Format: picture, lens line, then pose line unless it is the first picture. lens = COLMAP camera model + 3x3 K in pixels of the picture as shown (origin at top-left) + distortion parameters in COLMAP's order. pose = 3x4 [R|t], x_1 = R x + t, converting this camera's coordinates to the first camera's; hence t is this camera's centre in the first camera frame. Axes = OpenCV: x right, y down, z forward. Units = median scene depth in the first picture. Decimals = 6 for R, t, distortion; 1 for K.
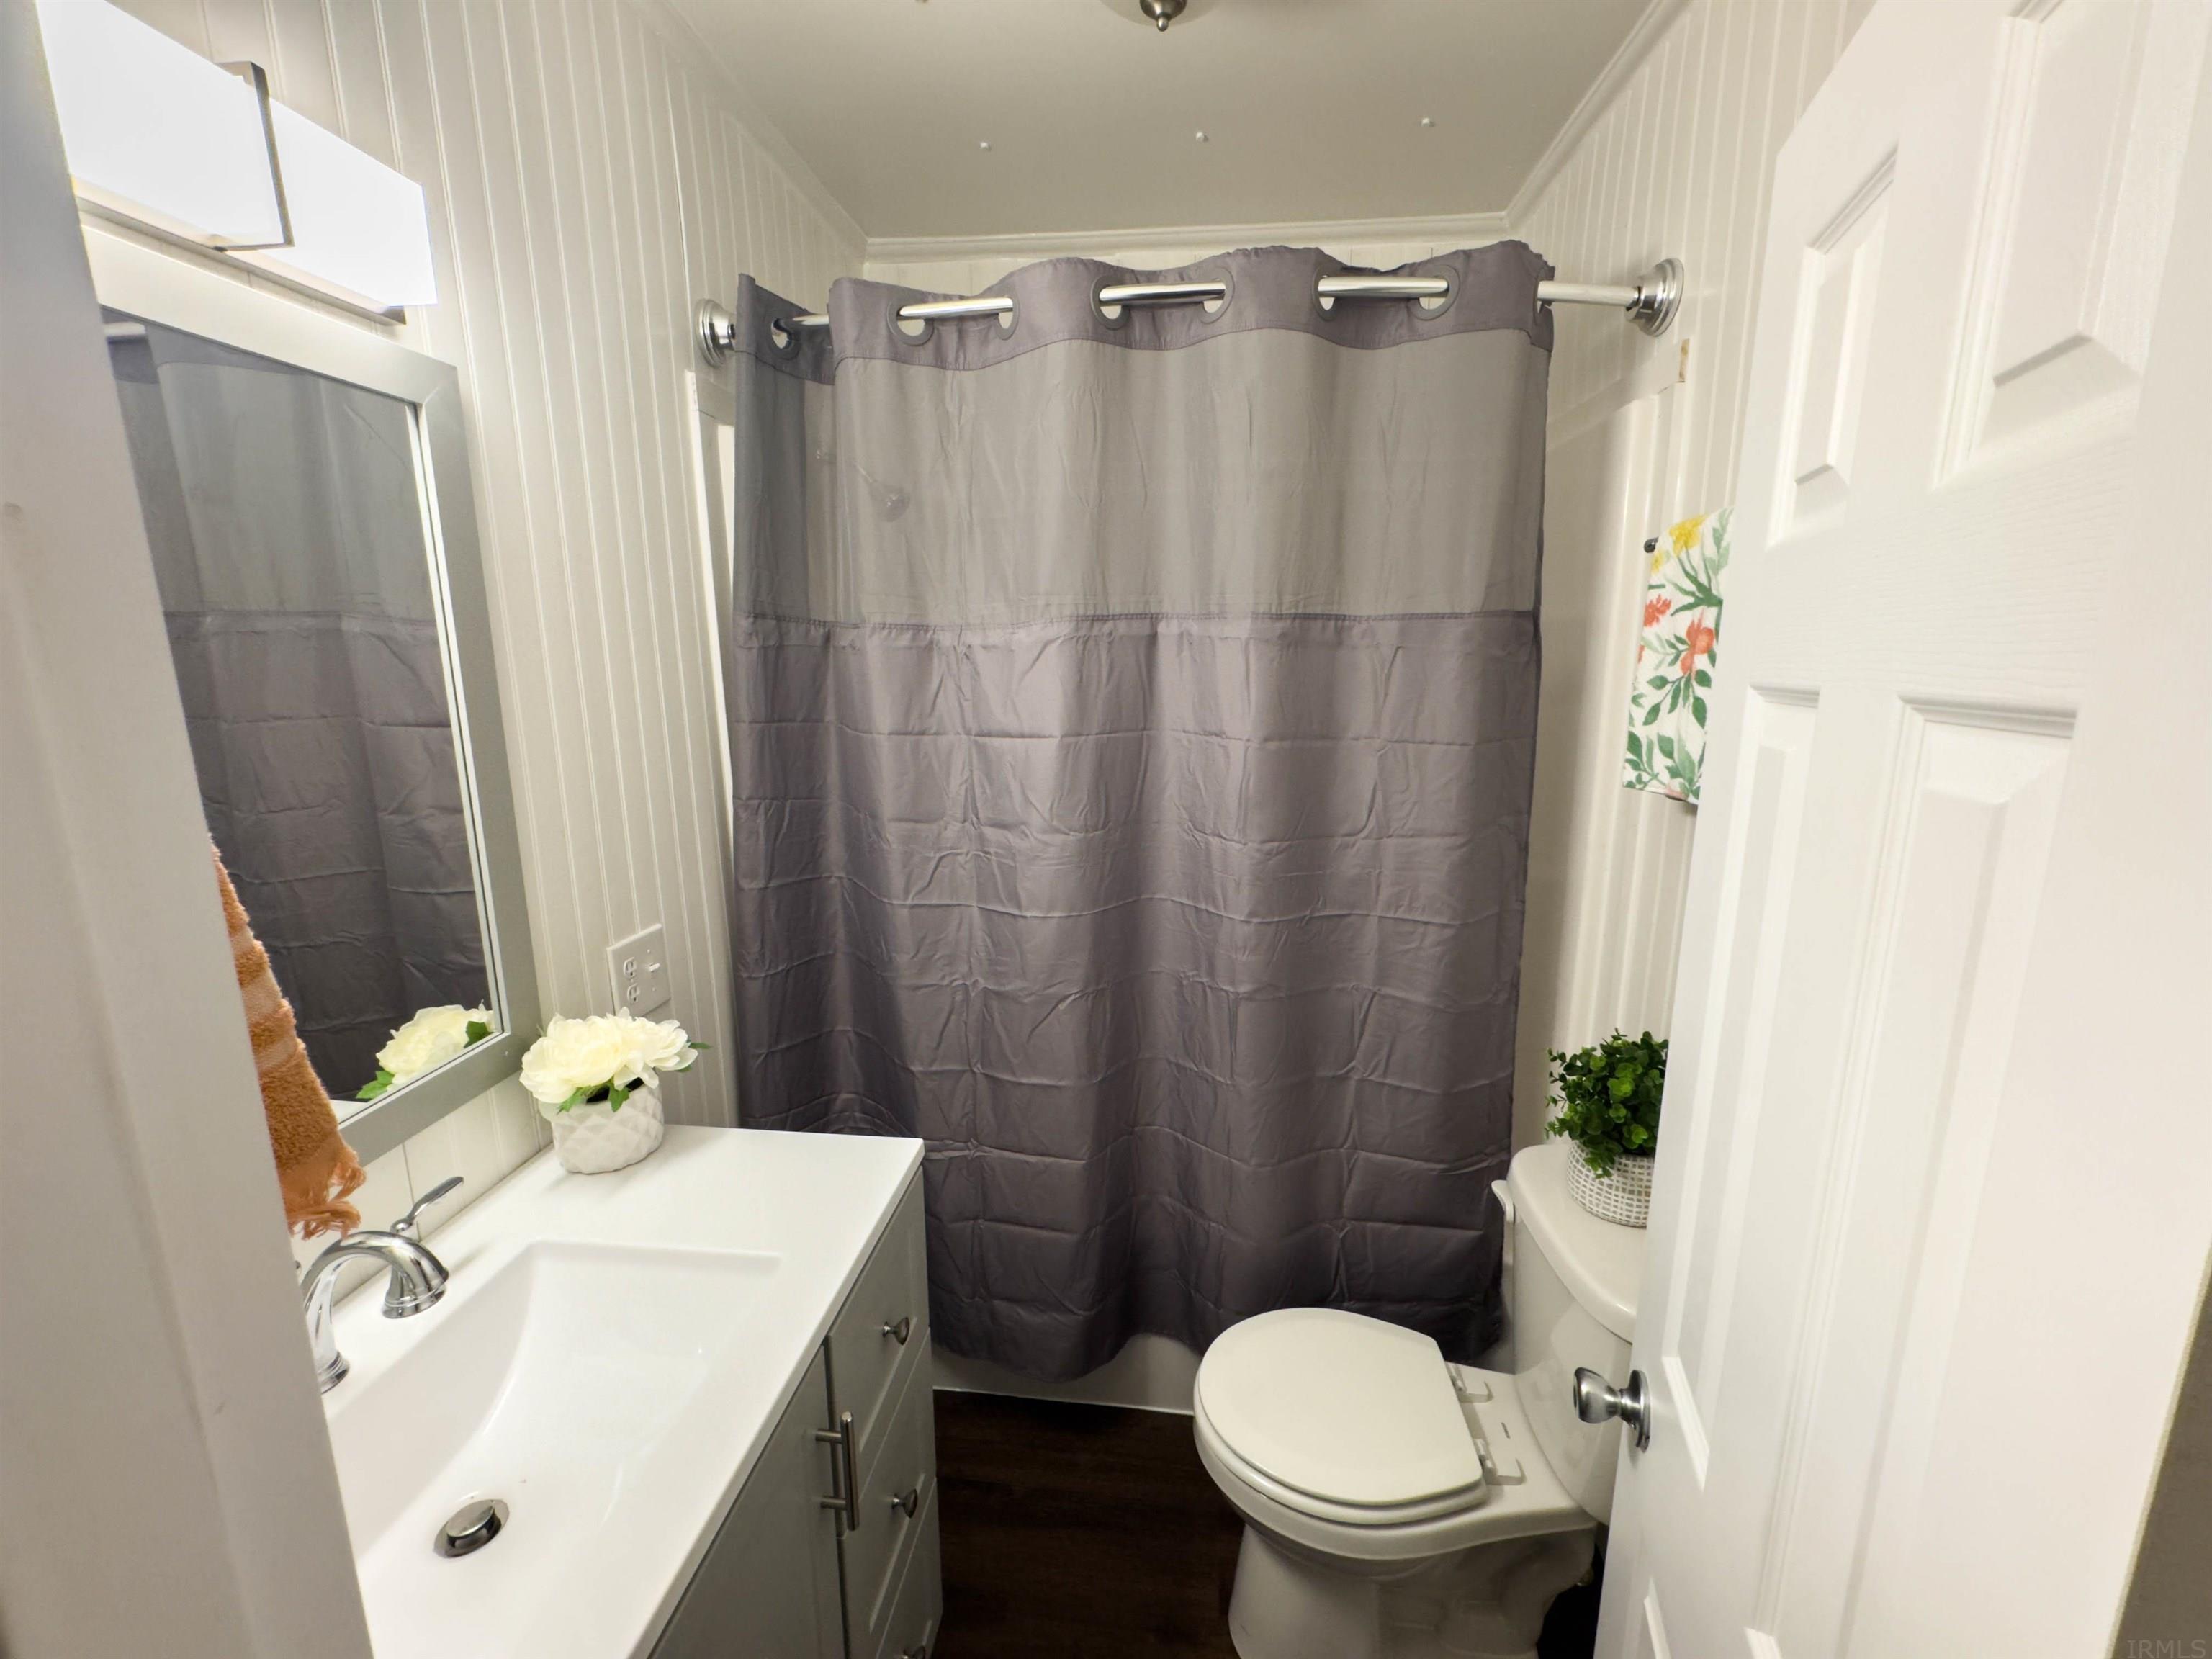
lens RADIAL K [[888.0, 0, 1100.8], [0, 888.0, 825.6], [0, 0, 1]] dist [-0.001405, 0.000316]
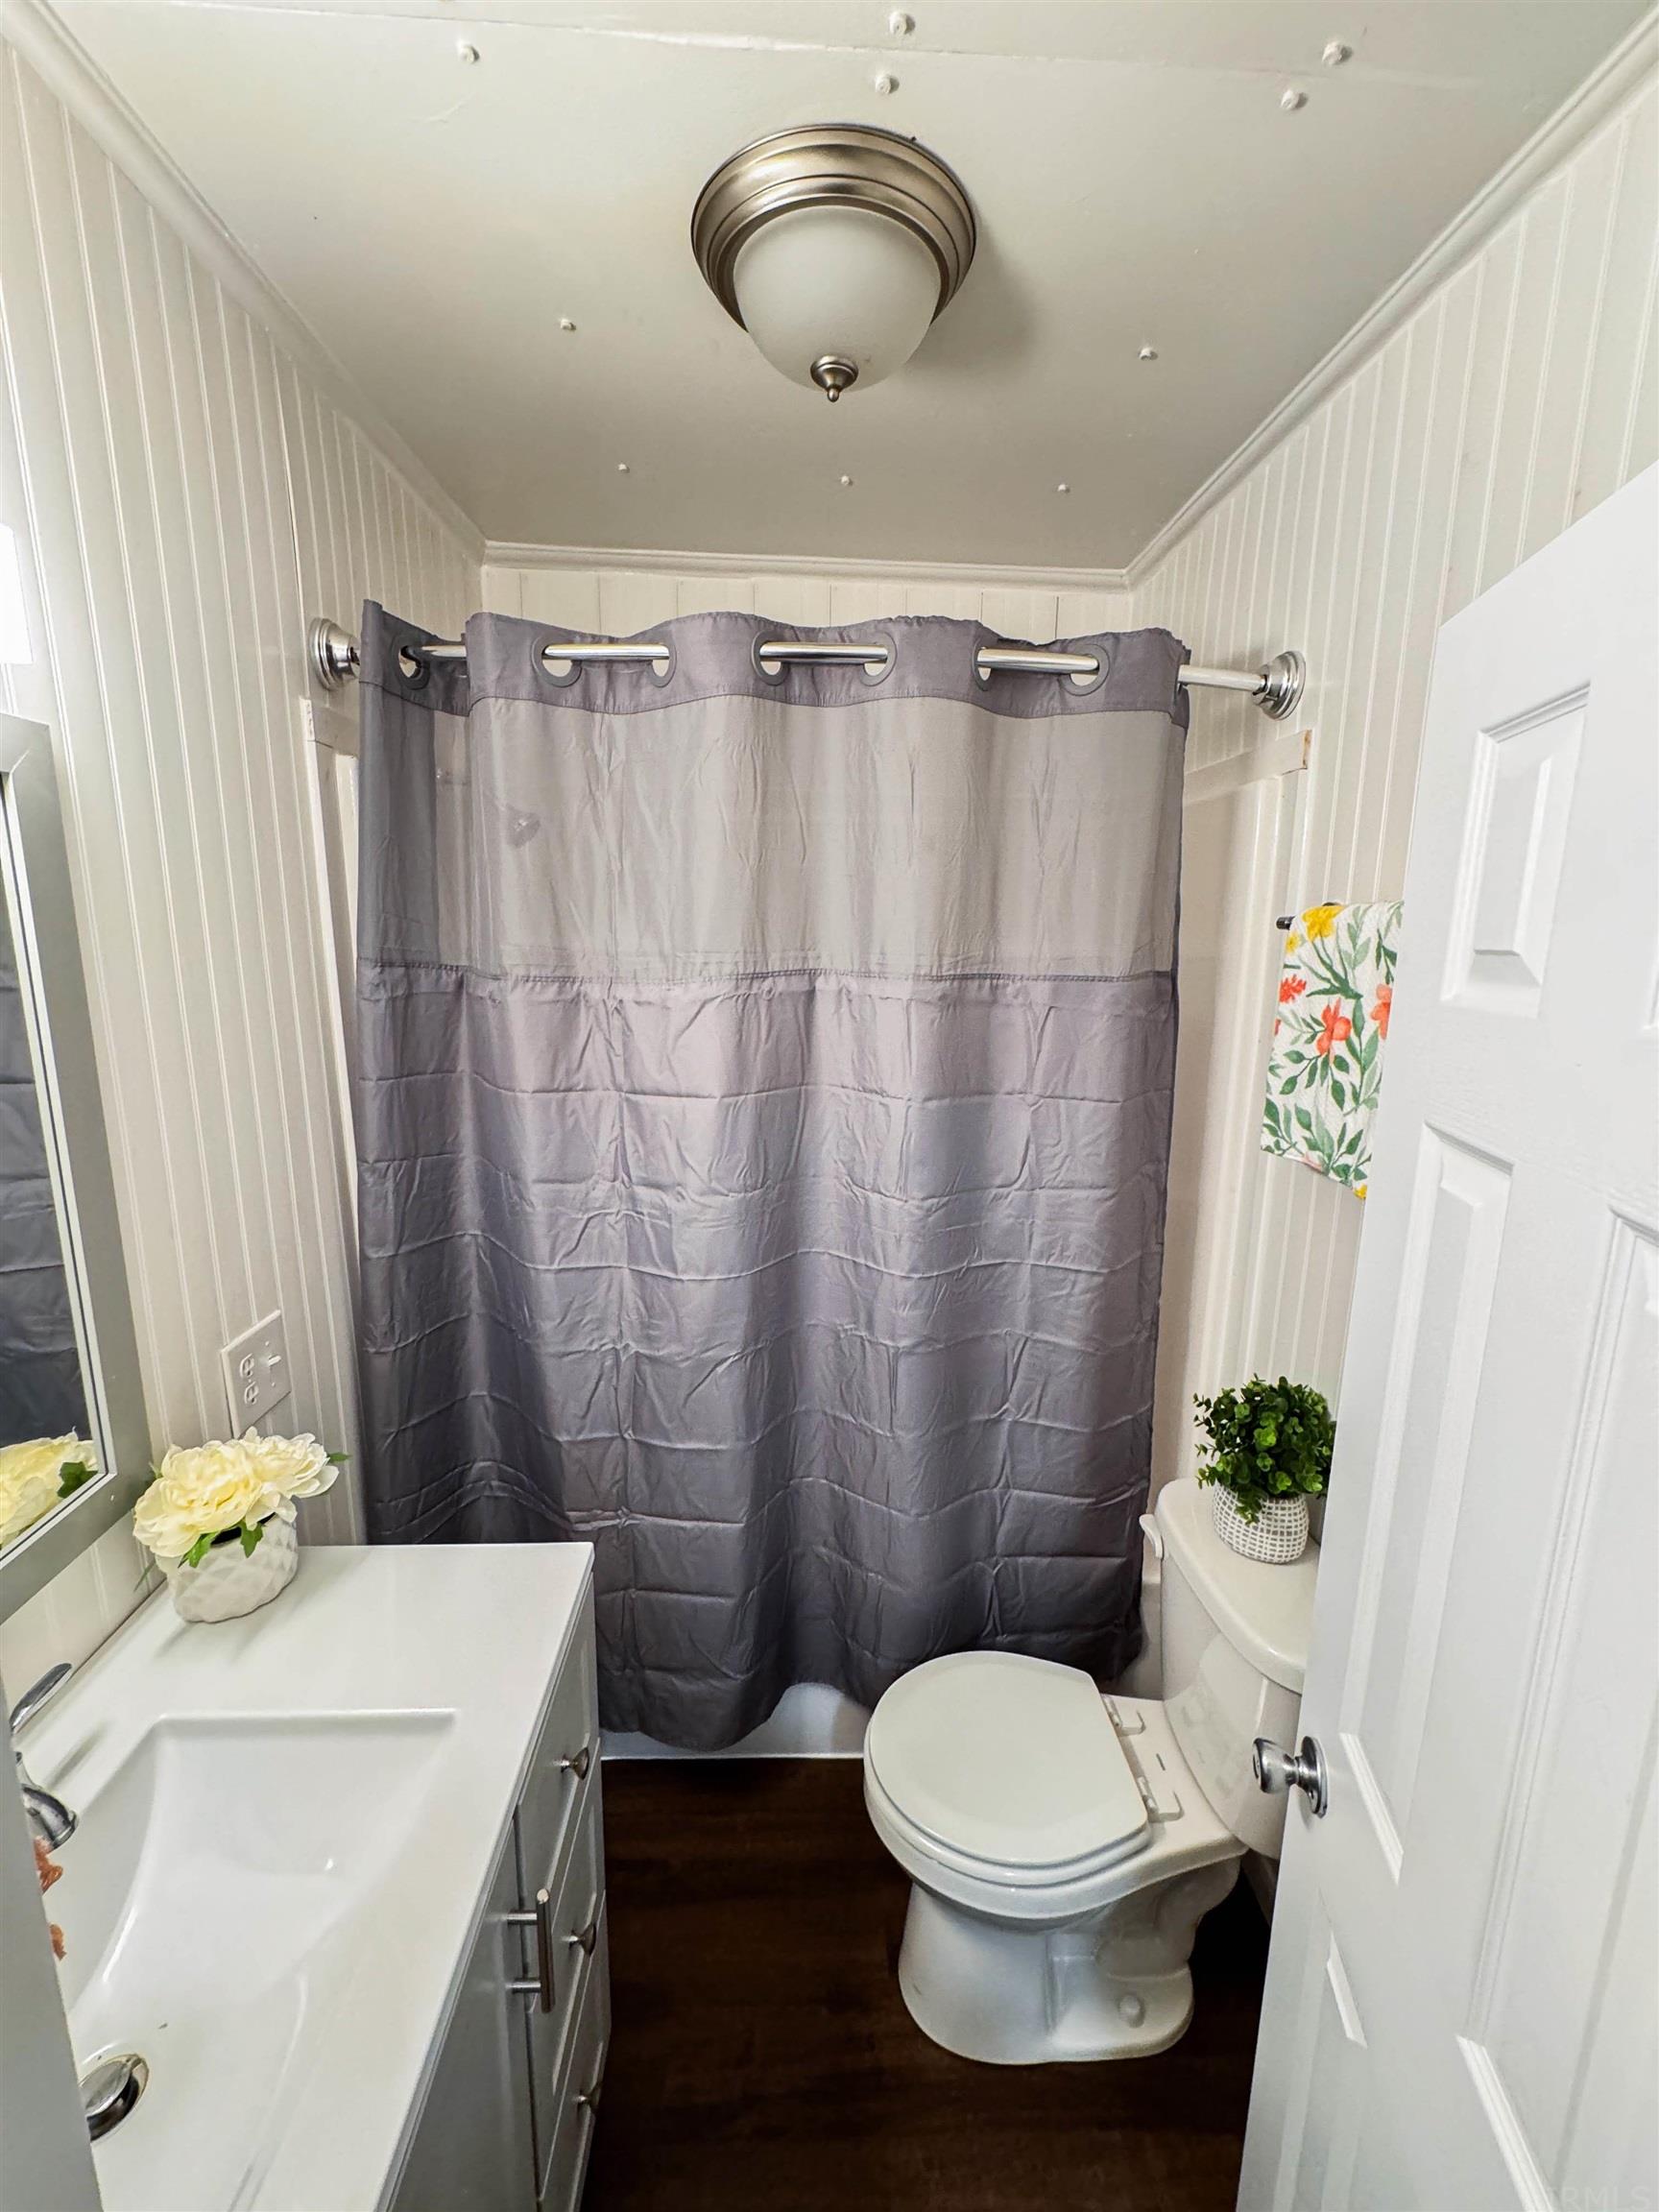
lens RADIAL K [[888.0, 0, 831.0], [0, 888.0, 1100.0], [0, 0, 1]] dist [-0.001405, 0.000316]
pose [[0.989159, -0.010310, 0.146486, -0.067717], [0.010520, 0.999944, -0.000656, -0.095220], [-0.146471, 0.002190, 0.989213, 0.020966]]
